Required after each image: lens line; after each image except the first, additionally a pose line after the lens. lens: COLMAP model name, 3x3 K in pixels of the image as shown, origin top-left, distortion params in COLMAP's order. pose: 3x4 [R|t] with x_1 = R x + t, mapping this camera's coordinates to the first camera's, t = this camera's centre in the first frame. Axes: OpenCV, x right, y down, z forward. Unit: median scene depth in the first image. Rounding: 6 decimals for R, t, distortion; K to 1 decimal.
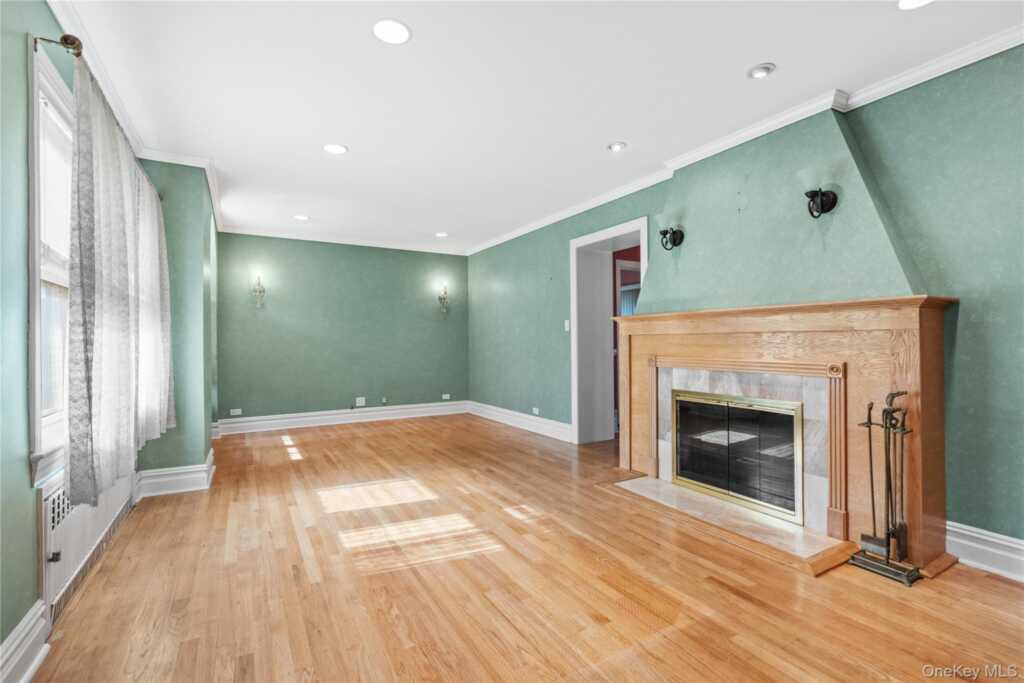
lens RADIAL K [[465.8, 0, 519.7], [0, 465.8, 342.8], [0, 0, 1]] dist [-0.014423, 0.004209]
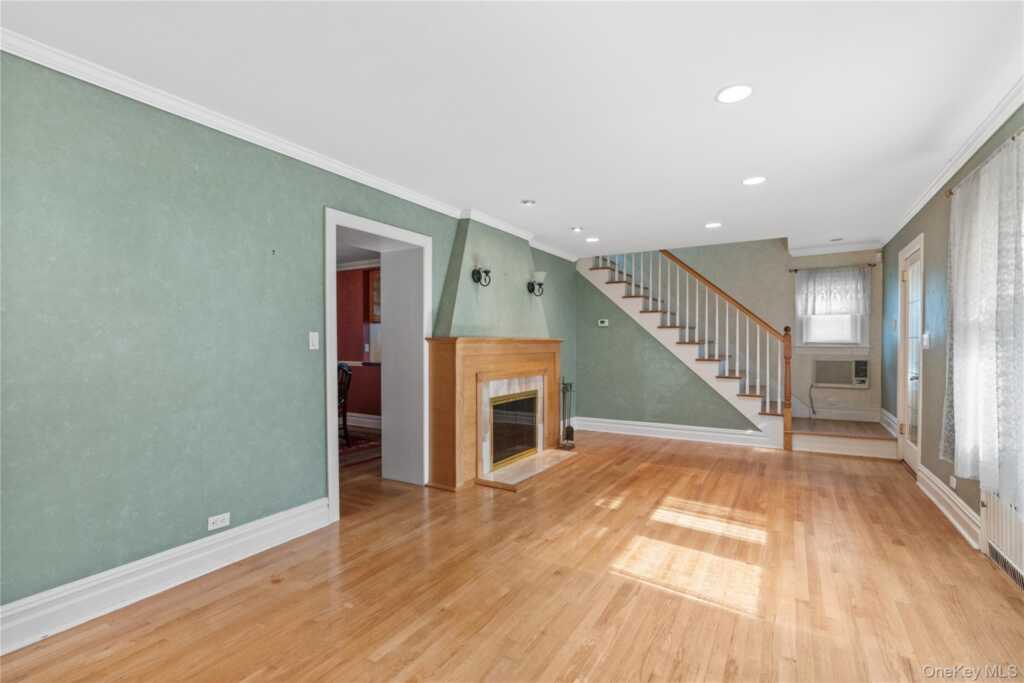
lens RADIAL K [[465.8, 0, 504.8], [0, 465.8, 342.9], [0, 0, 1]] dist [-0.014423, 0.004209]
pose [[-0.460903, 0.013798, 0.887343, -0.907194], [0.010490, 0.999894, -0.010099, -0.040330], [-0.887388, 0.004653, -0.460999, 1.719492]]
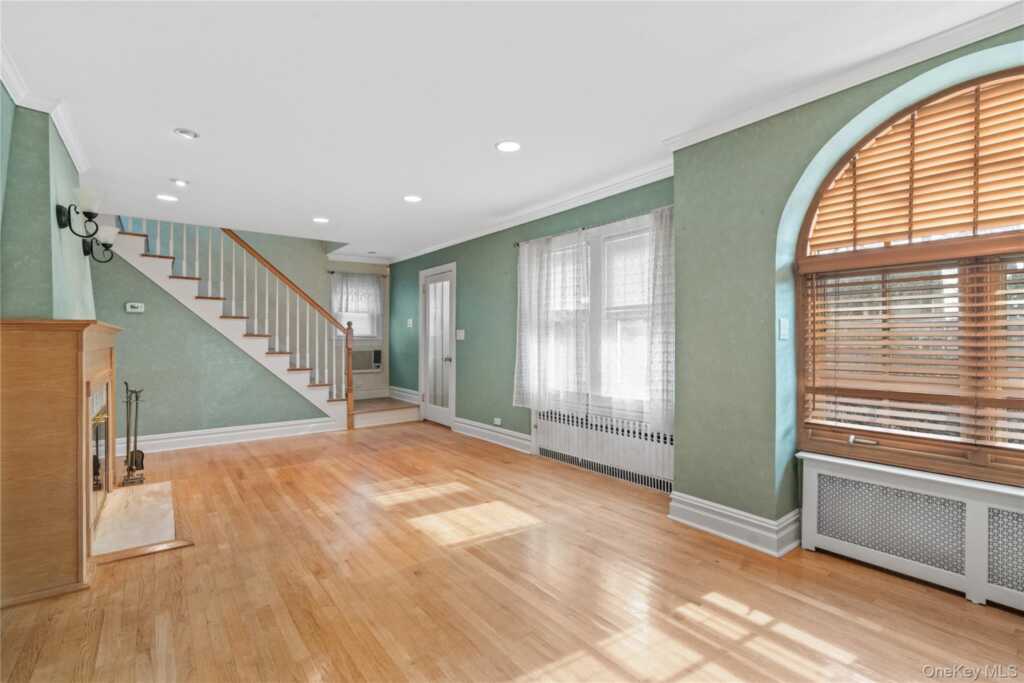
lens RADIAL K [[465.8, 0, 505.6], [0, 465.8, 339.0], [0, 0, 1]] dist [-0.014423, 0.004209]
pose [[-0.995106, 0.011533, -0.098133, -0.313525], [0.010976, 0.999920, 0.006222, -0.038088], [0.098197, 0.005114, -0.995154, 2.036975]]
